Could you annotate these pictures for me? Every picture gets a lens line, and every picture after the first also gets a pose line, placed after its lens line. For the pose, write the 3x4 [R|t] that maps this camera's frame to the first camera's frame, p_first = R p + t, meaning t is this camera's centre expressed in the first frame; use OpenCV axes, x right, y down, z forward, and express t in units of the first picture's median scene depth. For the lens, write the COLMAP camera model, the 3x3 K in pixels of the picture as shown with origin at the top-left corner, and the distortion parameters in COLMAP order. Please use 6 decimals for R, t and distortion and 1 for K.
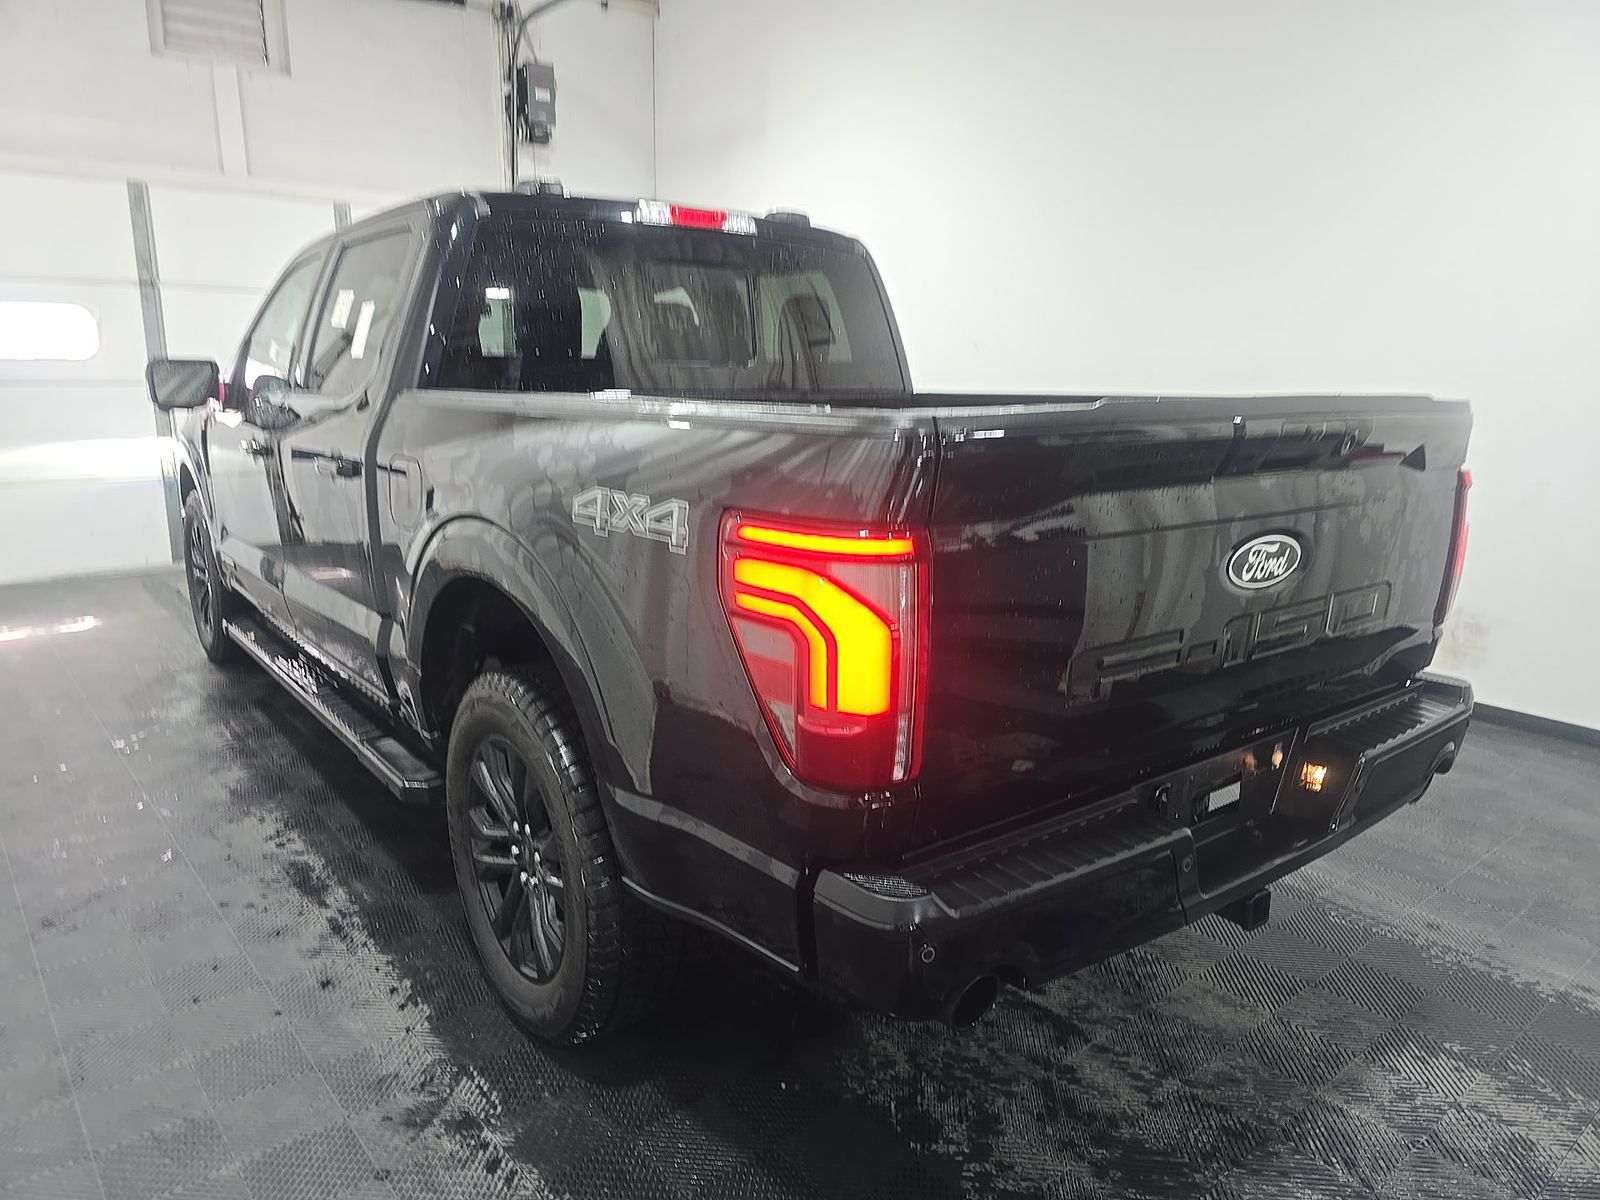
lens RADIAL K [[1079.2, 0, 832.9], [0, 1079.2, 594.7], [0, 0, 1]] dist [0.030211, -0.025182]
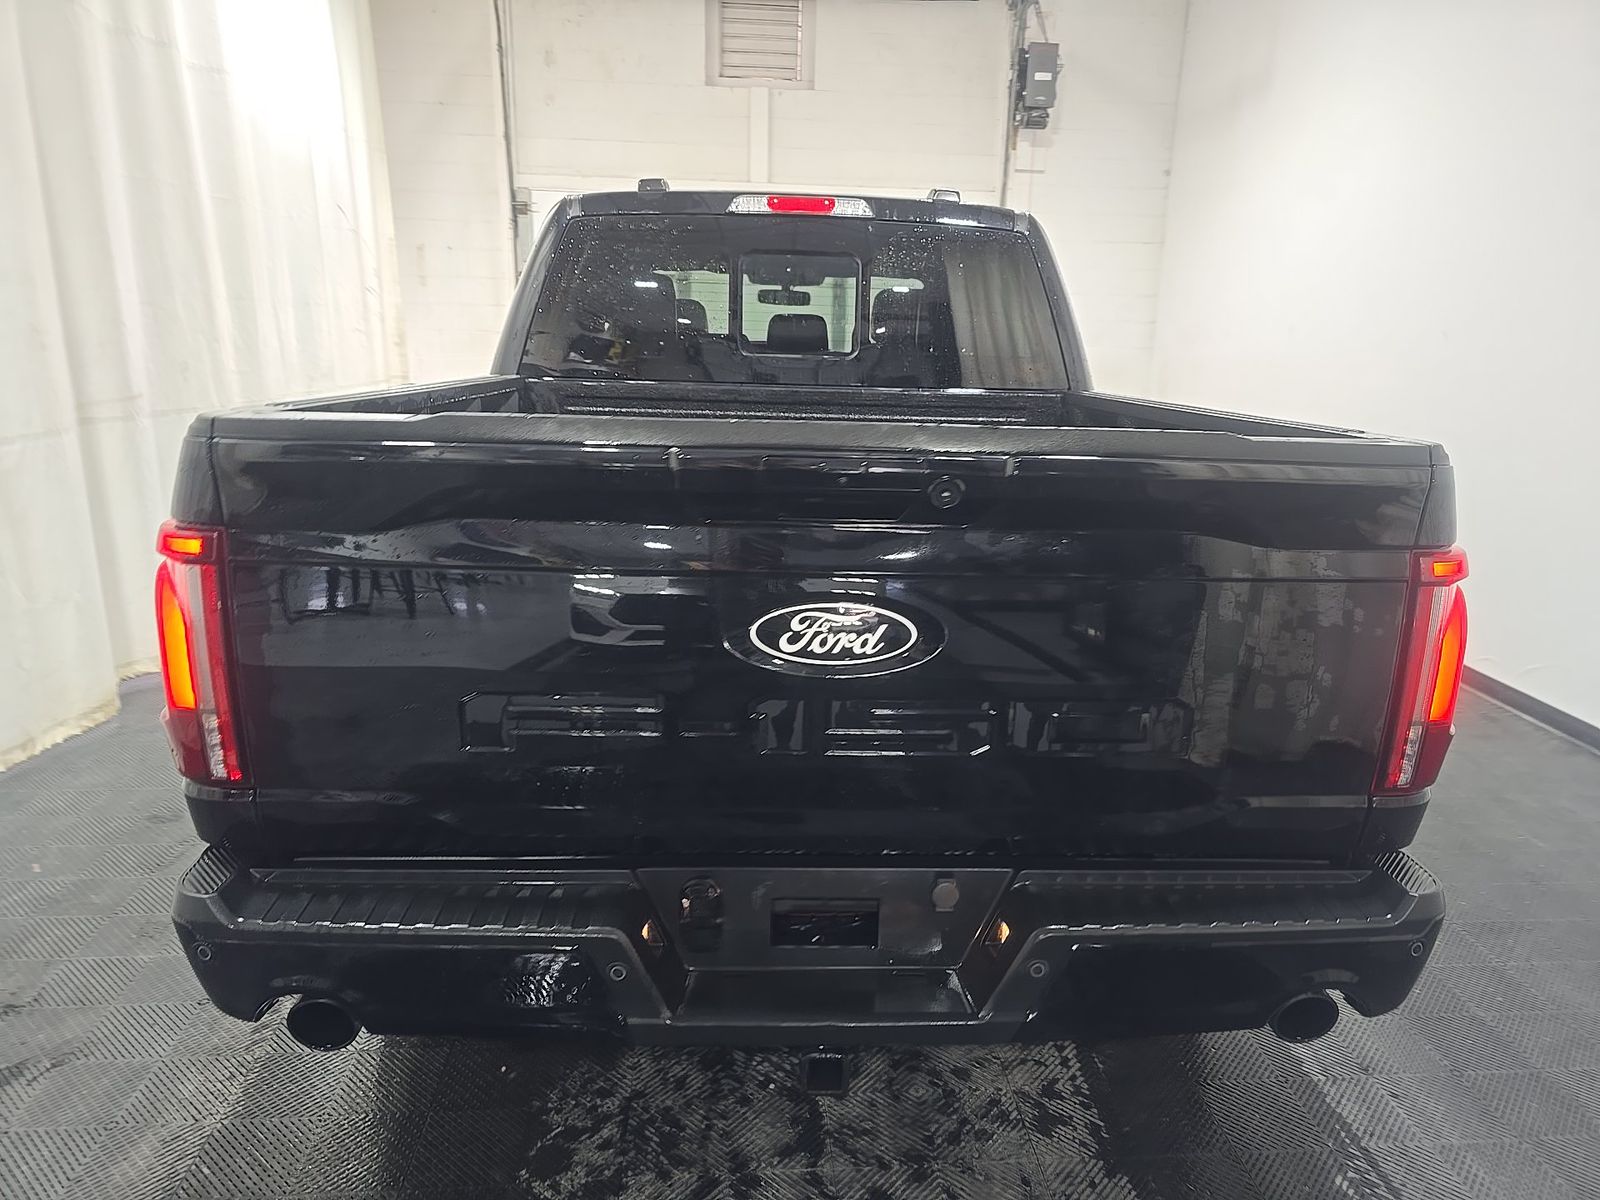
lens RADIAL K [[1079.2, 0, 816.8], [0, 1079.2, 607.9], [0, 0, 1]] dist [0.030211, -0.025182]
pose [[0.812877, 0.148694, -0.563135, 0.503059], [-0.134254, 0.988662, 0.067259, -0.060594], [0.566751, 0.020930, 0.823623, 0.225182]]
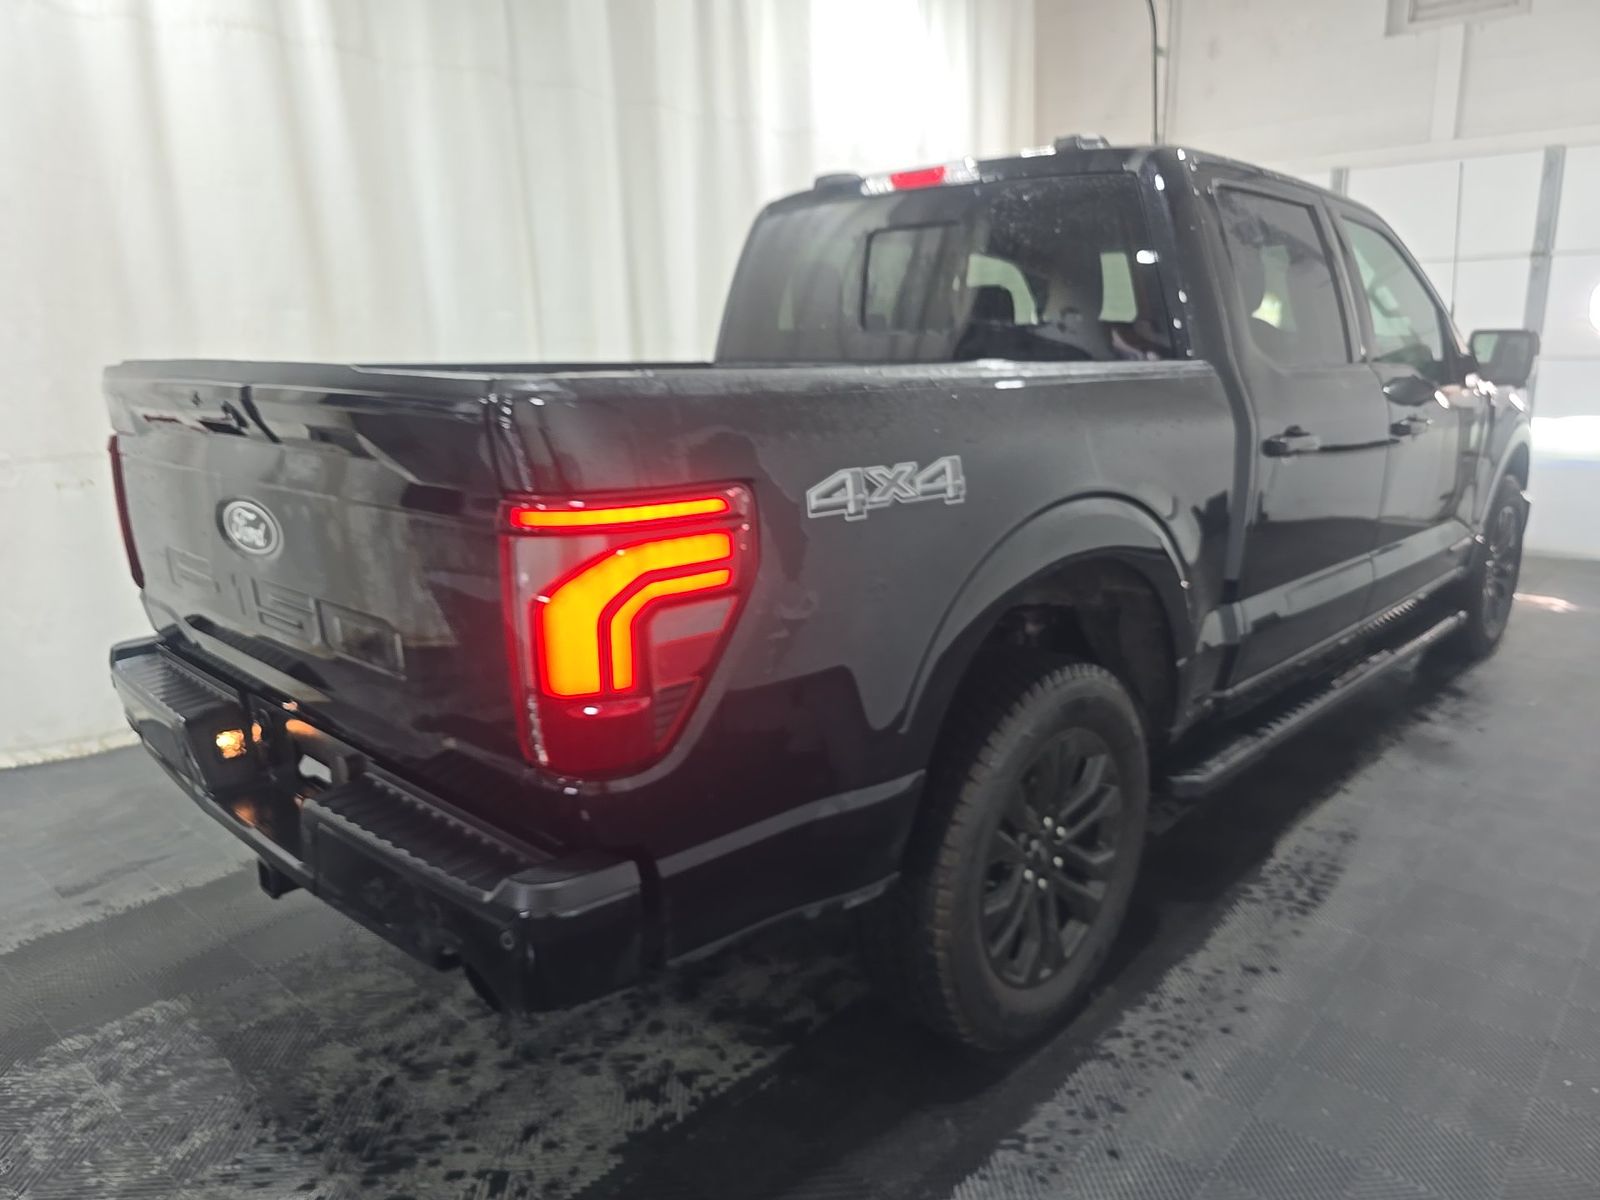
lens RADIAL K [[1079.2, 0, 797.0], [0, 1079.2, 599.5], [0, 0, 1]] dist [0.030211, -0.025182]
pose [[0.136468, 0.210397, -0.968044, 0.892439], [-0.190657, 0.964496, 0.182749, -0.151031], [0.972125, 0.159625, 0.171737, 0.818973]]
